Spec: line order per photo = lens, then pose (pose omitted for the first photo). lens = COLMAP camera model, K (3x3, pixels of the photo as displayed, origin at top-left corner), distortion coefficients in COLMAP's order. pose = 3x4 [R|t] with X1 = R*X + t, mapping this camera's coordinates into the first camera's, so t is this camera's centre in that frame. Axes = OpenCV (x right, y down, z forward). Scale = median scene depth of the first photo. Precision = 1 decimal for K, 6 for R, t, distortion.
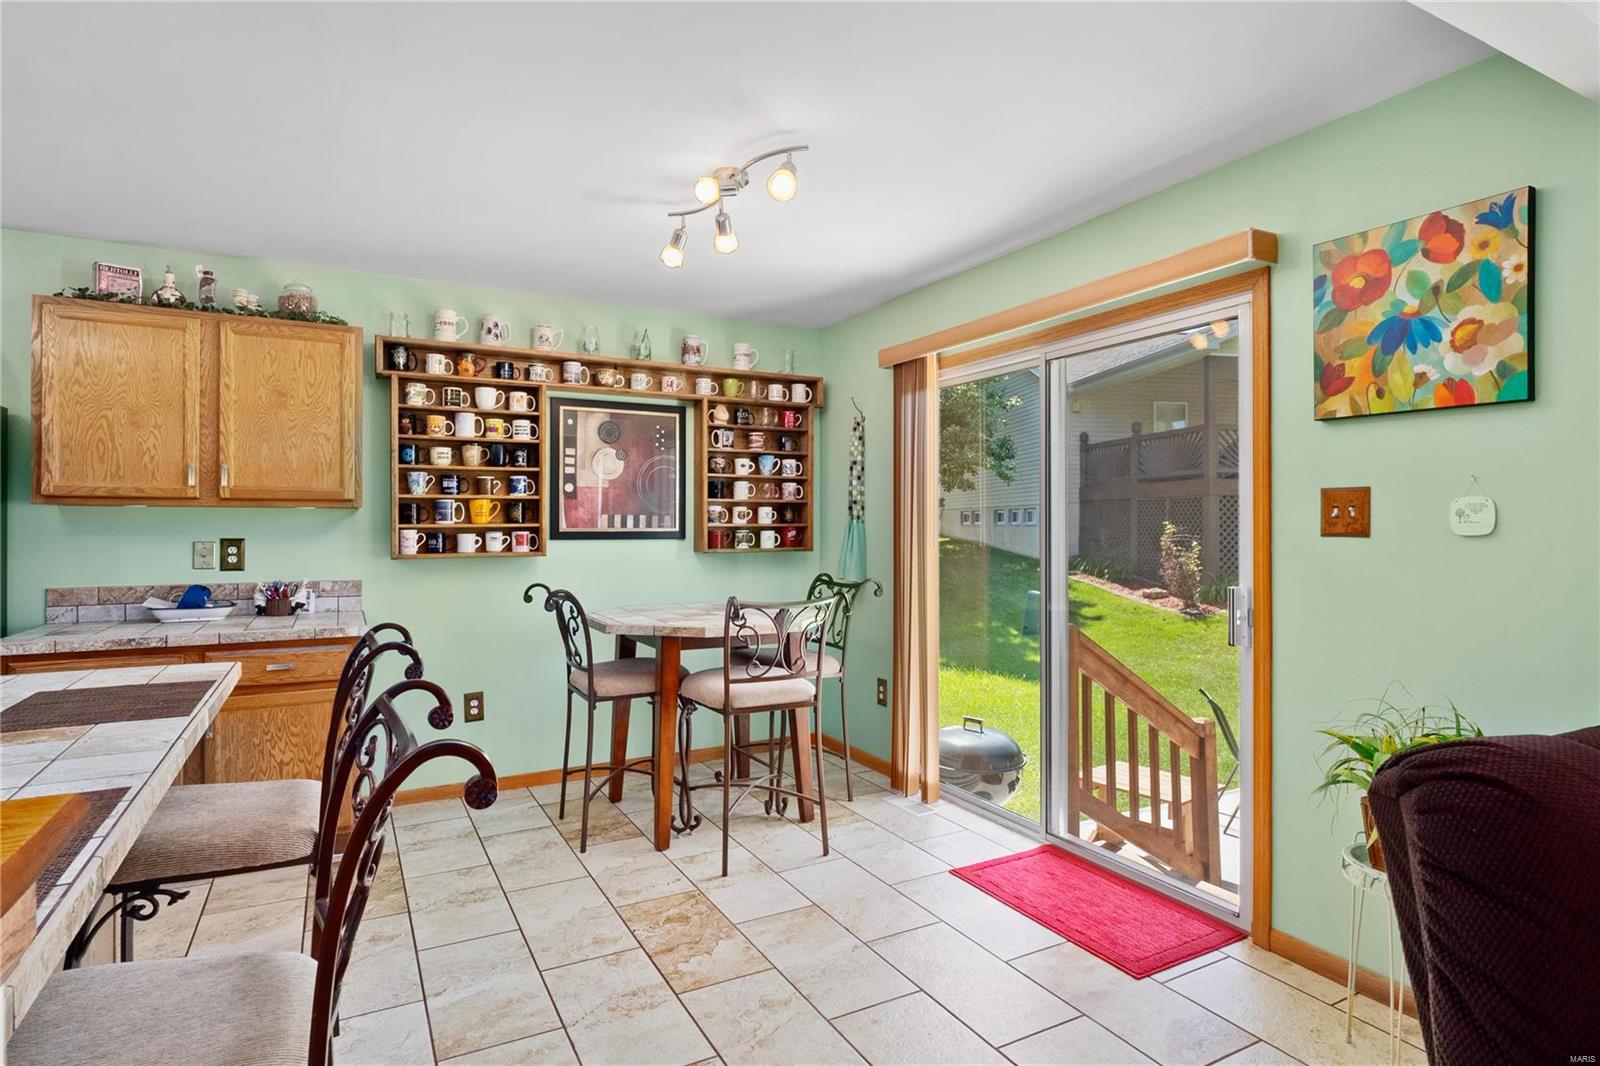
lens RADIAL K [[838.7, 0, 805.0], [0, 838.7, 522.0], [0, 0, 1]] dist [-0.001047, -0.000680]
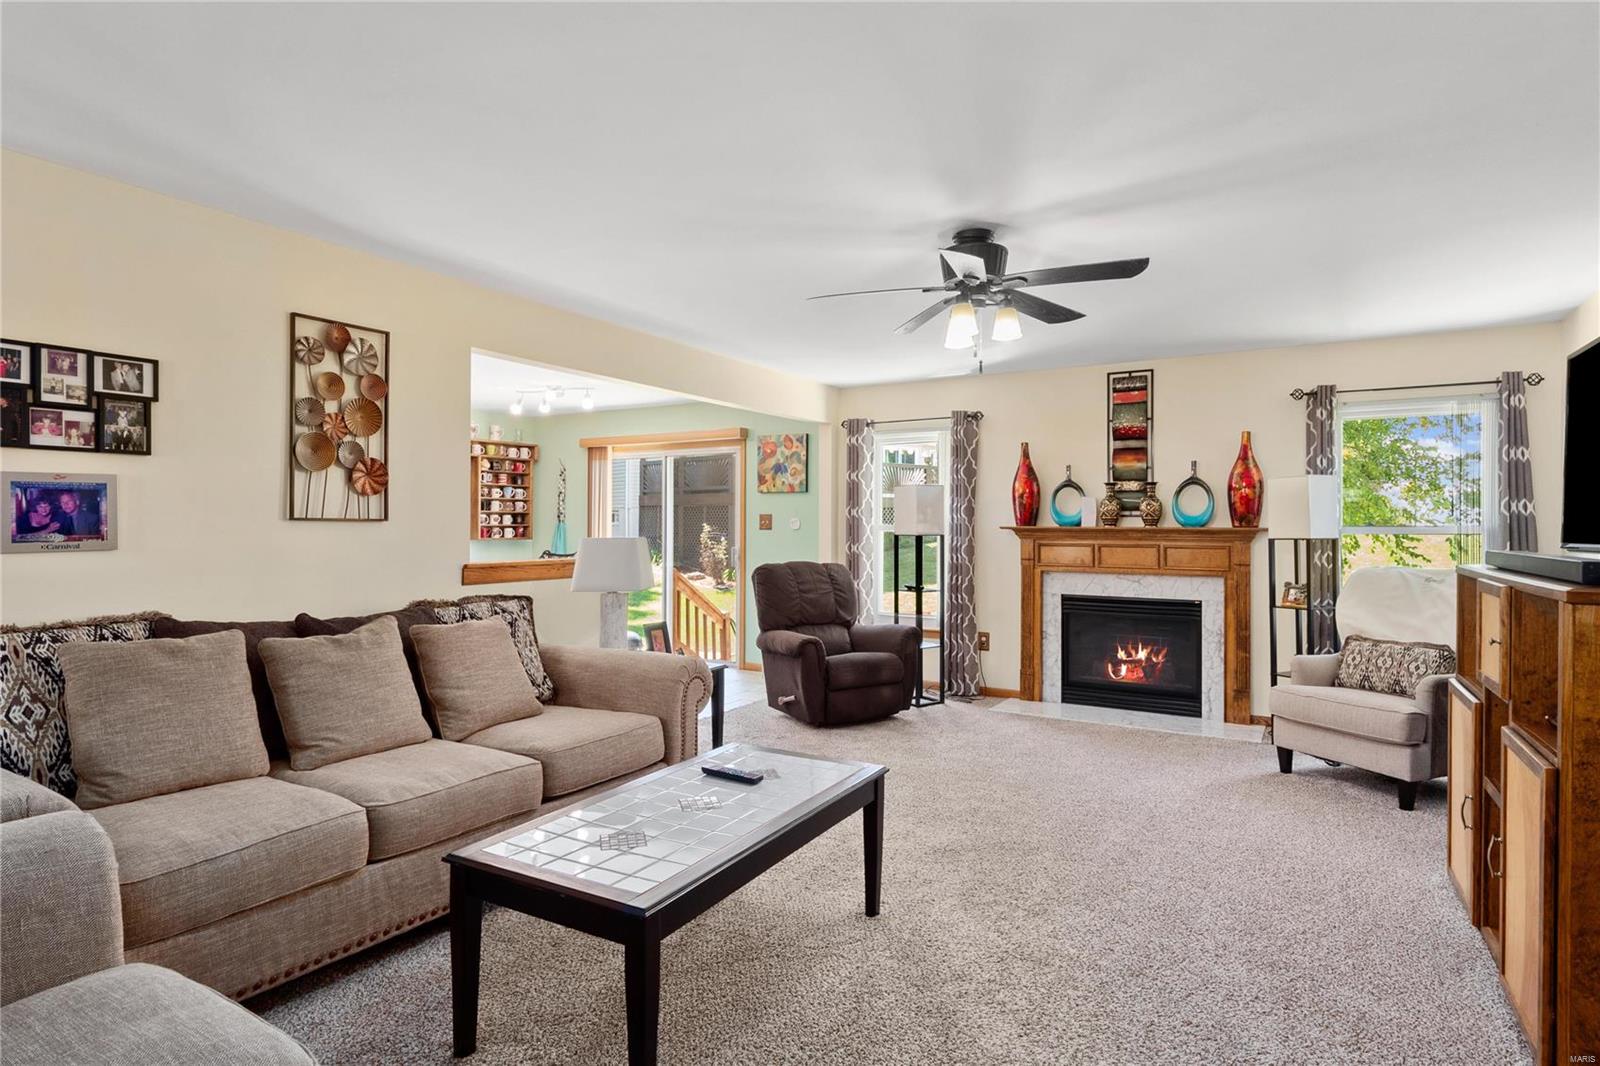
lens RADIAL K [[838.7, 0, 814.9], [0, 838.7, 527.8], [0, 0, 1]] dist [-0.001047, -0.000680]
pose [[0.855871, 0.003256, 0.517178, -0.525793], [-0.006582, 0.999968, 0.004595, -0.004150], [-0.517147, -0.007337, 0.855865, -1.140958]]
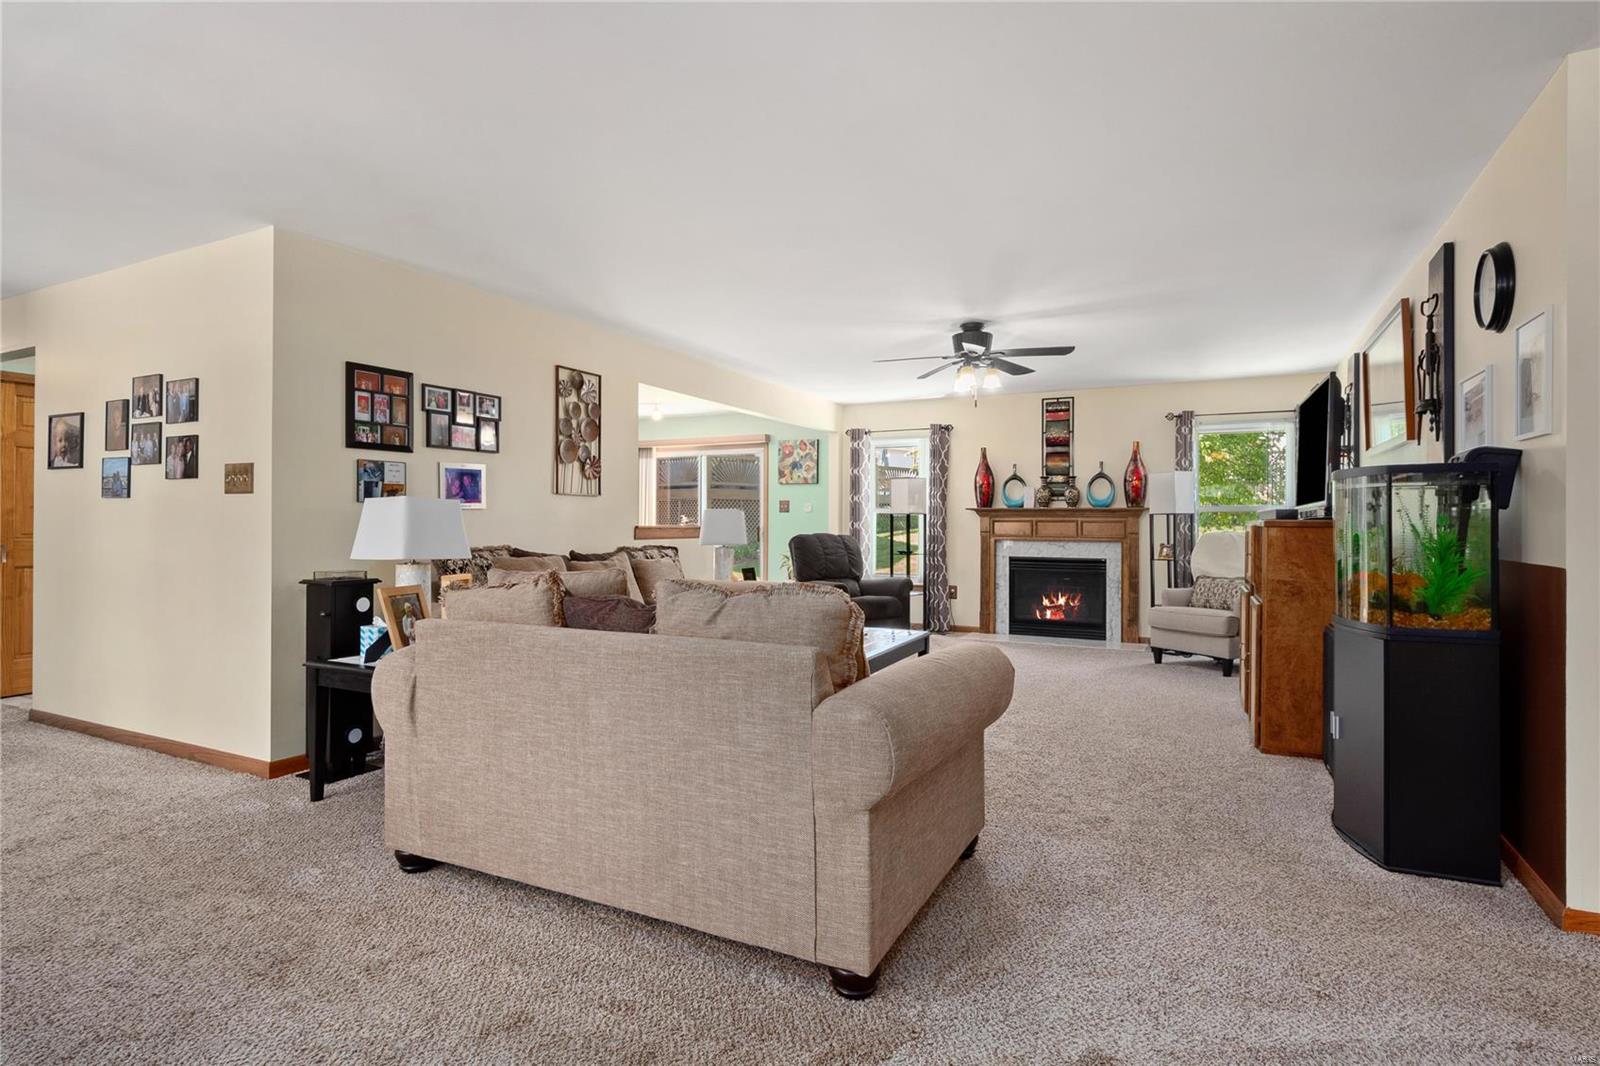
lens RADIAL K [[838.7, 0, 800.1], [0, 838.7, 529.5], [0, 0, 1]] dist [-0.001047, -0.000680]
pose [[0.814522, 0.002495, 0.580128, -1.071719], [-0.007399, 0.999954, 0.006088, 0.047950], [-0.580086, -0.009251, 0.814503, -1.530252]]
